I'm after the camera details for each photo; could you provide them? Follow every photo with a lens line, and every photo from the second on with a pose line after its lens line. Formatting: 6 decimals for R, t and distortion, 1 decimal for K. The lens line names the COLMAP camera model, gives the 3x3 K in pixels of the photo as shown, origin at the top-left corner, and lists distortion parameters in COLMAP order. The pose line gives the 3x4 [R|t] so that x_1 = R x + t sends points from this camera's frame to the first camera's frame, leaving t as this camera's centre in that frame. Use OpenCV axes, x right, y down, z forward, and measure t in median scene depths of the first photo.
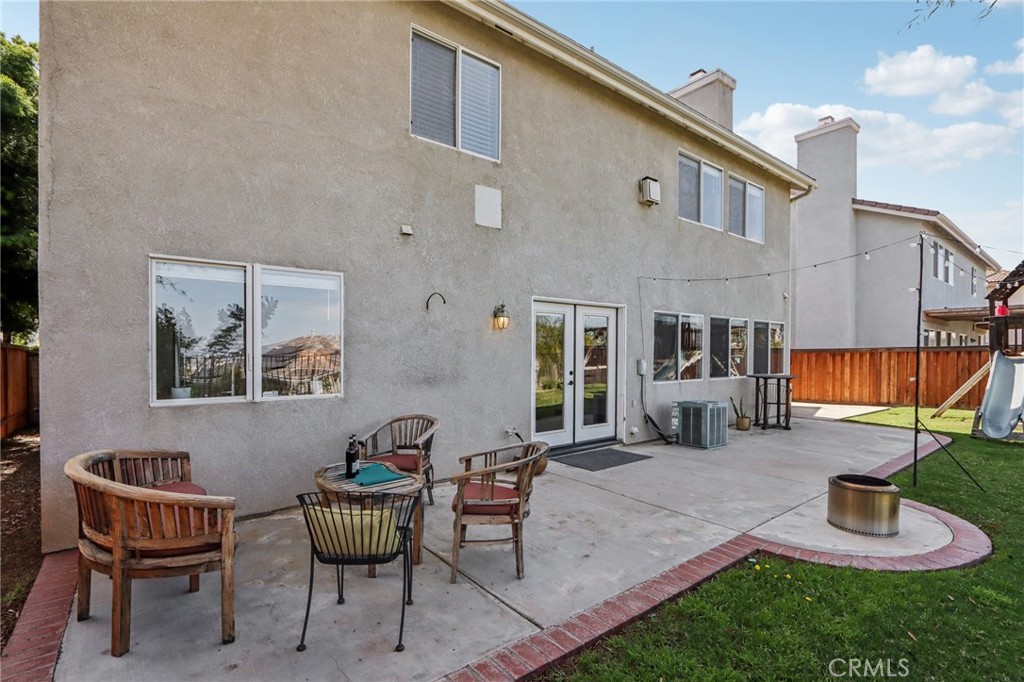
lens RADIAL K [[481.2, 0, 522.6], [0, 481.2, 353.5], [0, 0, 1]] dist [-0.003393, -0.000102]
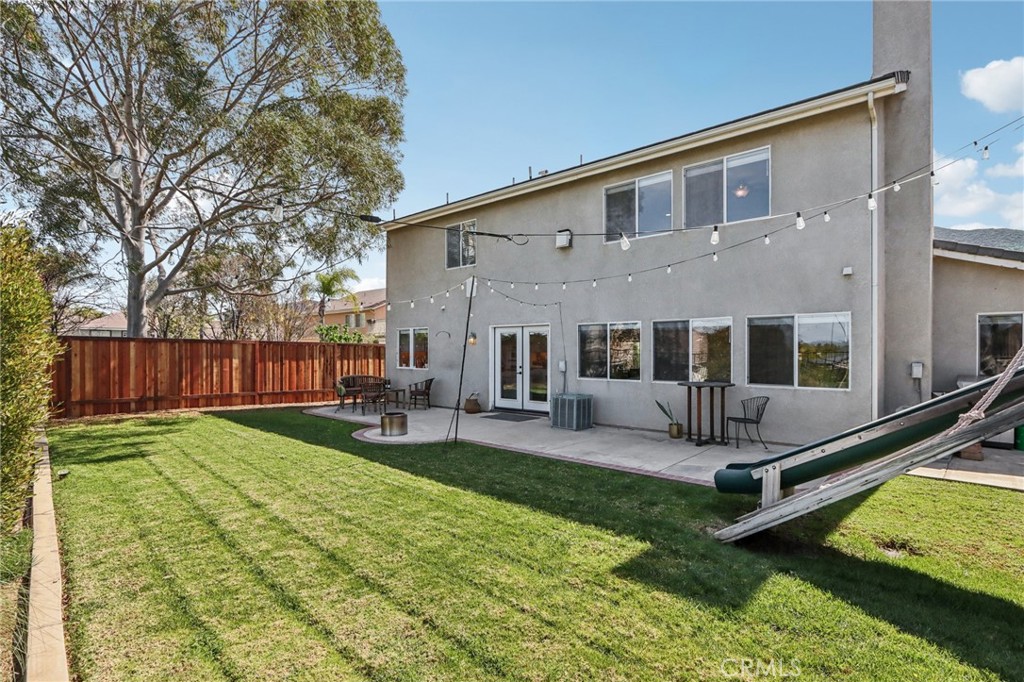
lens RADIAL K [[508.9, 0, 513.7], [0, 508.9, 346.7], [0, 0, 1]] dist [-0.003897, -0.000074]
pose [[0.158314, -0.019060, -0.987205, 1.872025], [-0.011331, 0.999713, -0.021119, 0.006492], [0.987324, 0.014529, 0.158052, 0.698645]]
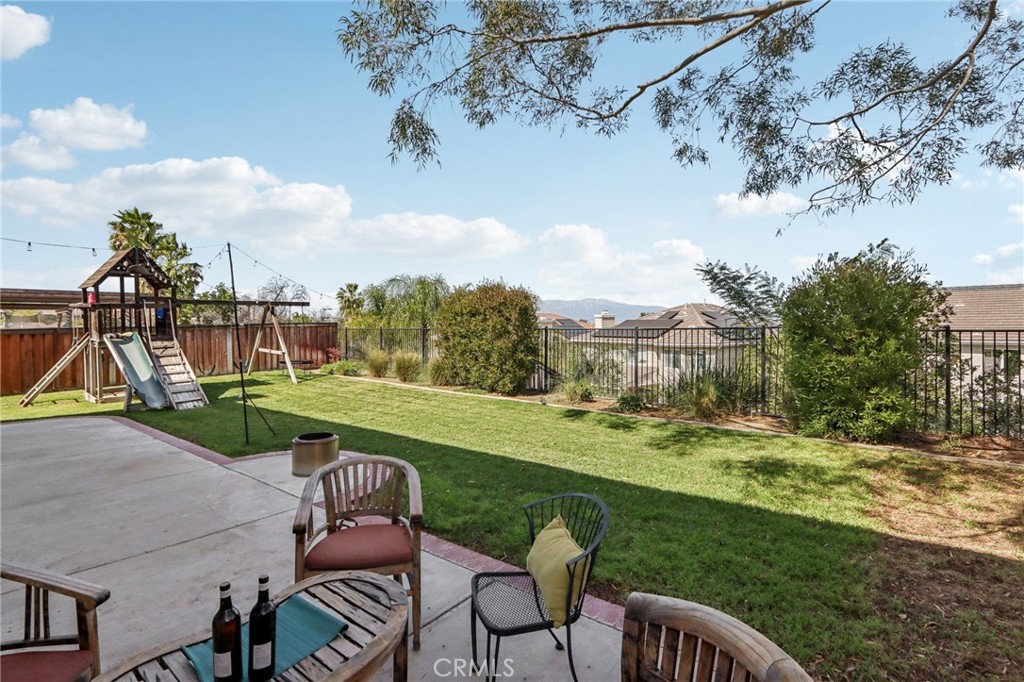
lens RADIAL K [[481.2, 0, 522.6], [0, 481.2, 353.5], [0, 0, 1]] dist [-0.003393, -0.000102]
pose [[-0.231223, -0.051650, 0.971529, -0.370395], [0.010187, 0.998407, 0.055503, -0.013389], [-0.972847, 0.022730, -0.230329, 0.413132]]
